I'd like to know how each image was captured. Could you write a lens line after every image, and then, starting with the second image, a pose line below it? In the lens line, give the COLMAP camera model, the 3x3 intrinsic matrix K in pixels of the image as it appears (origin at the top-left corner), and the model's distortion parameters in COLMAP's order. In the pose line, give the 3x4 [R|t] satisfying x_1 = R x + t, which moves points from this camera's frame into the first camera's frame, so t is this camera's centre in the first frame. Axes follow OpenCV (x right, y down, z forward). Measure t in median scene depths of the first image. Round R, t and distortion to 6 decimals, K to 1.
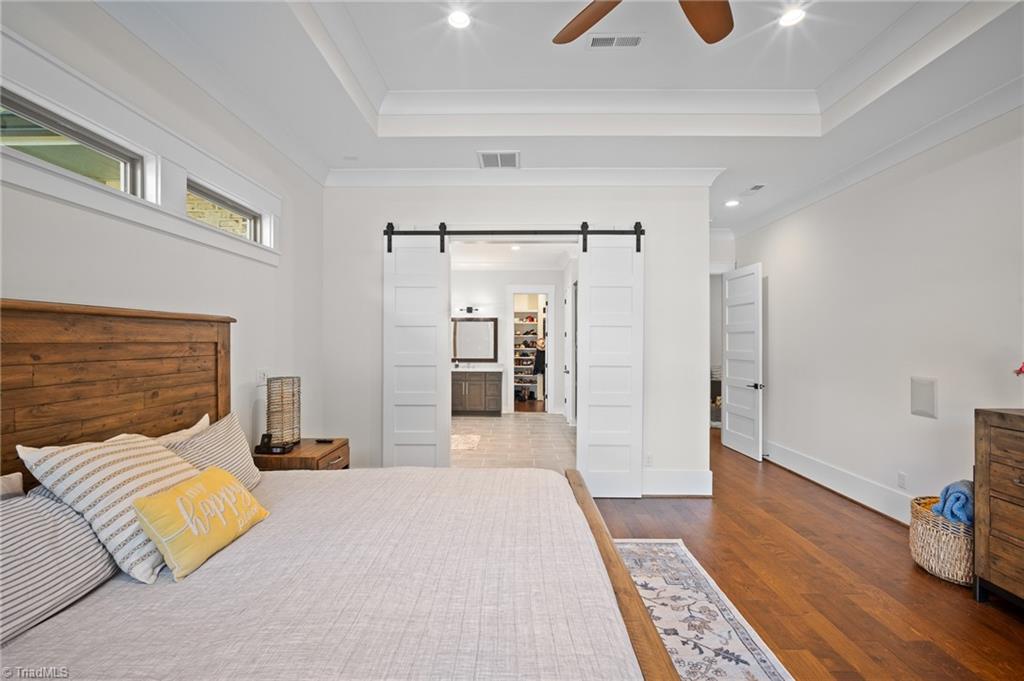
lens RADIAL K [[452.7, 0, 514.4], [0, 452.7, 341.5], [0, 0, 1]] dist [-0.003213, -0.000237]
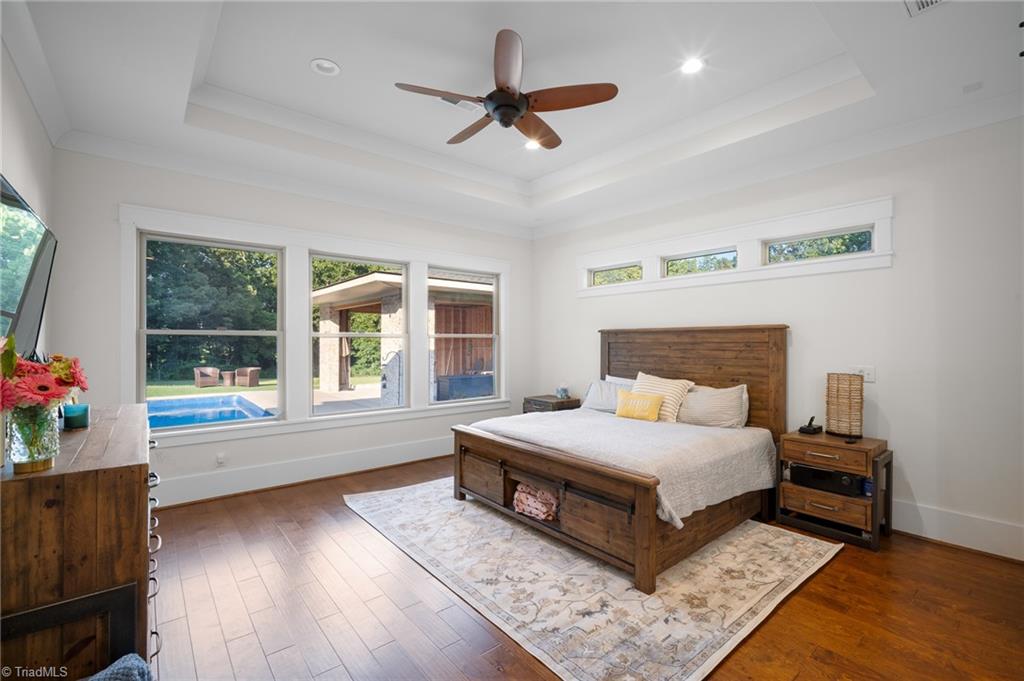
lens RADIAL K [[452.7, 0, 511.1], [0, 452.7, 341.1], [0, 0, 1]] dist [-0.003213, -0.000237]
pose [[-0.762790, -0.005585, -0.646622, 1.261895], [-0.002533, 0.999981, -0.005649, 0.011984], [0.646641, -0.002671, -0.762790, 2.020178]]
